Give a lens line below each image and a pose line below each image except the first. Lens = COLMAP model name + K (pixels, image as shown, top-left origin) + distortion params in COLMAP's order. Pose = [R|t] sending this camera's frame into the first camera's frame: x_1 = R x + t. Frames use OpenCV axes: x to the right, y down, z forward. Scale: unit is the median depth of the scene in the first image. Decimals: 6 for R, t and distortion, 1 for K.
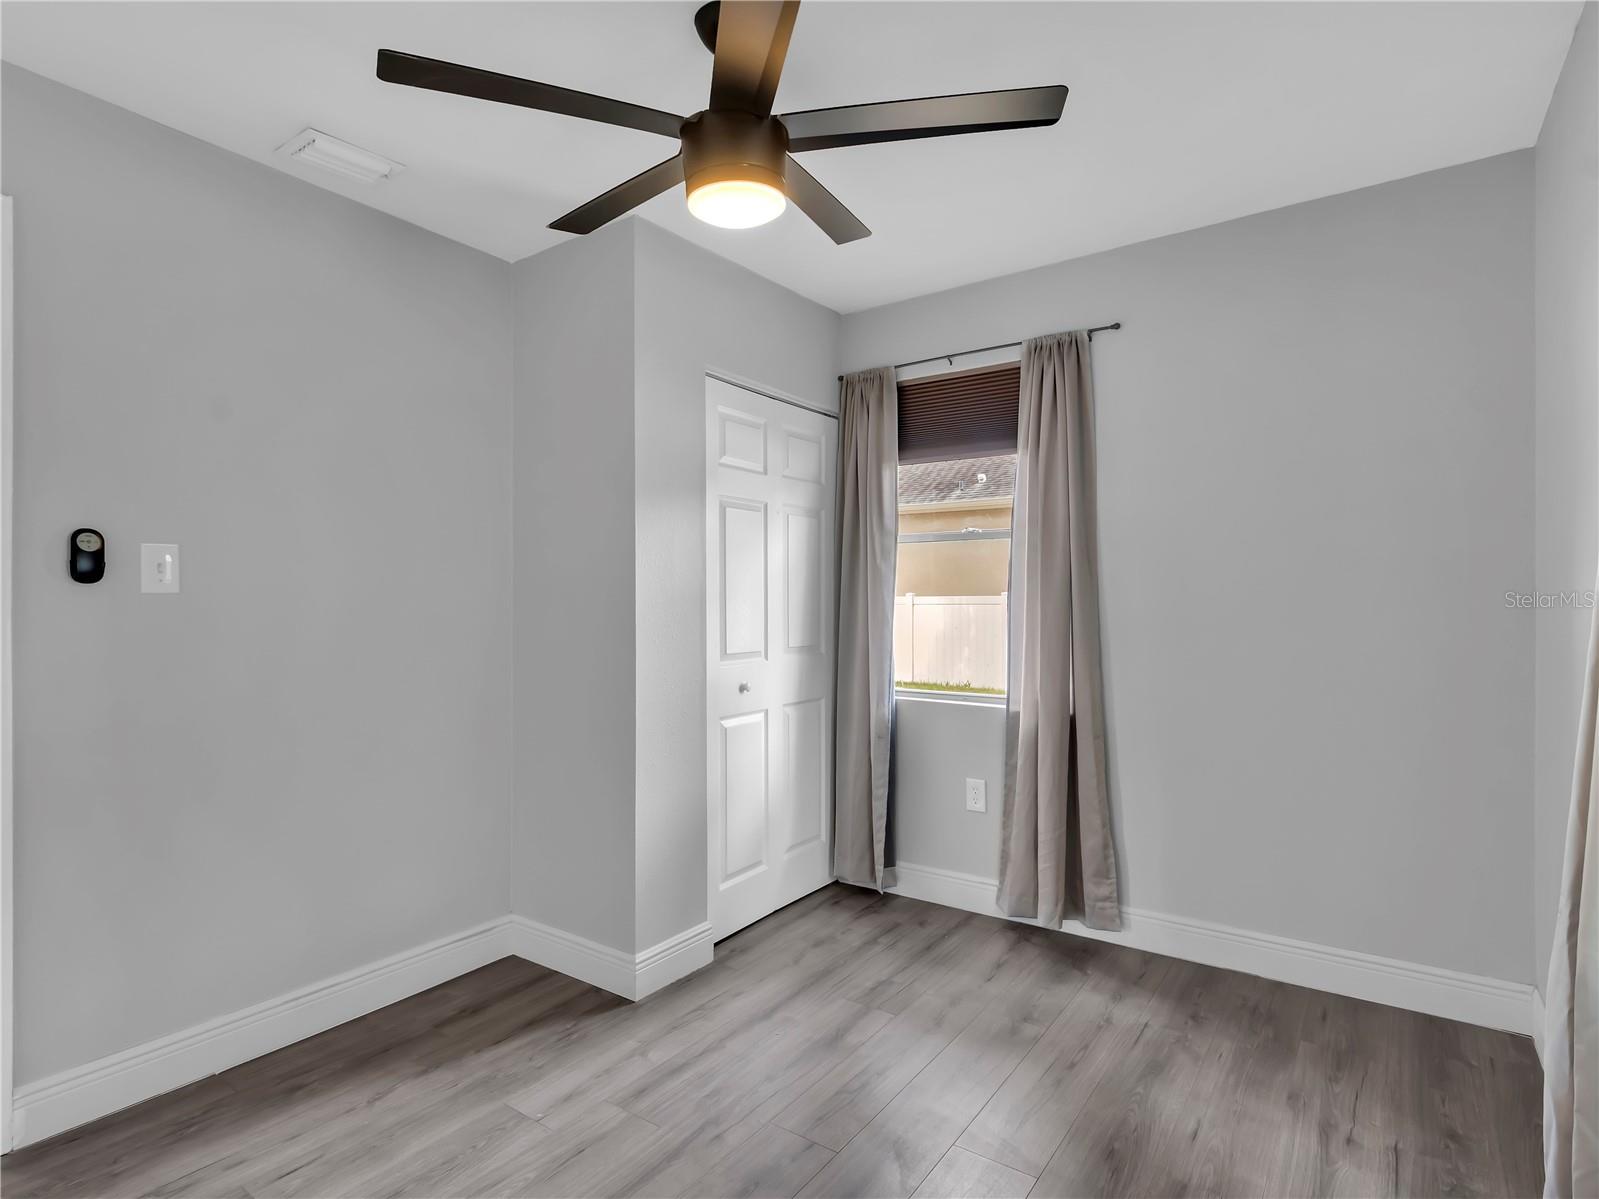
lens RADIAL K [[837.6, 0, 806.1], [0, 837.6, 604.4], [0, 0, 1]] dist [0.001148, -0.000135]
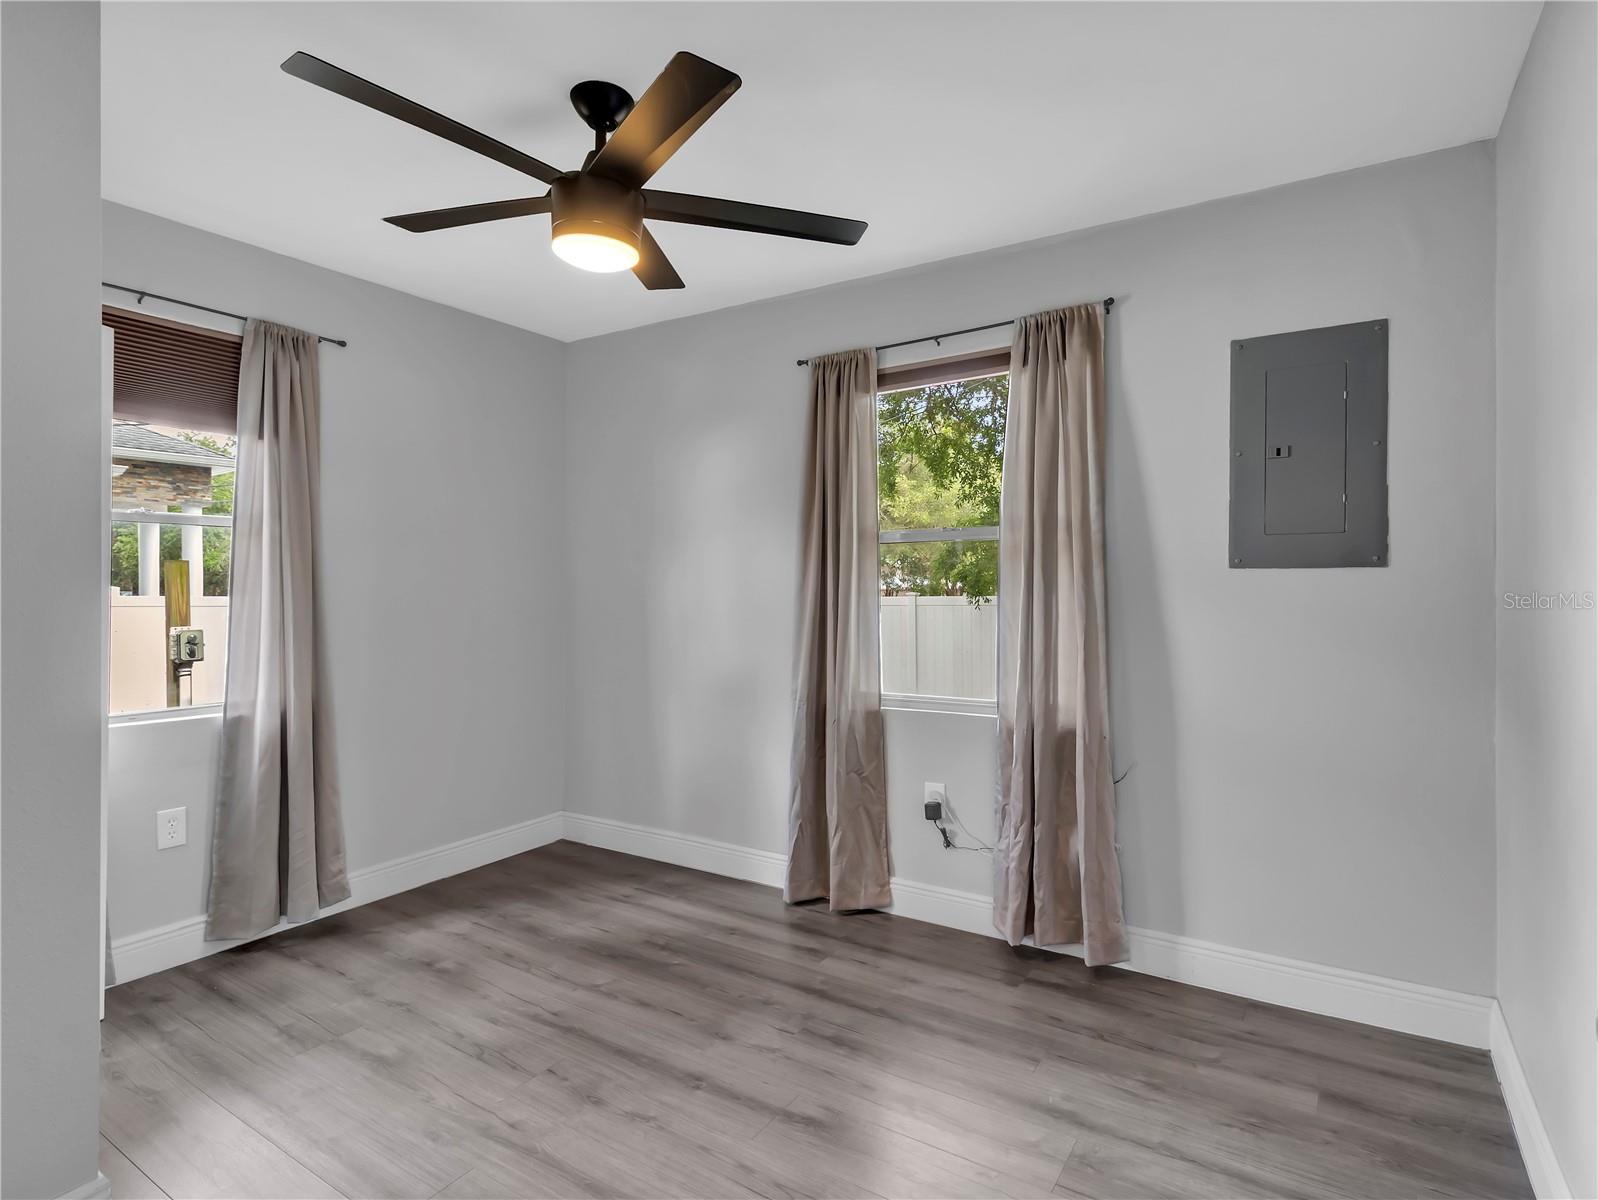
lens RADIAL K [[827.5, 0, 799.0], [0, 827.5, 600.0], [0, 0, 1]] dist [0.001695, 0.000476]
pose [[-0.041164, -0.005099, 0.999139, -0.791869], [0.008474, 0.999949, 0.005452, 0.000679], [-0.999116, 0.008691, -0.041119, 0.491289]]
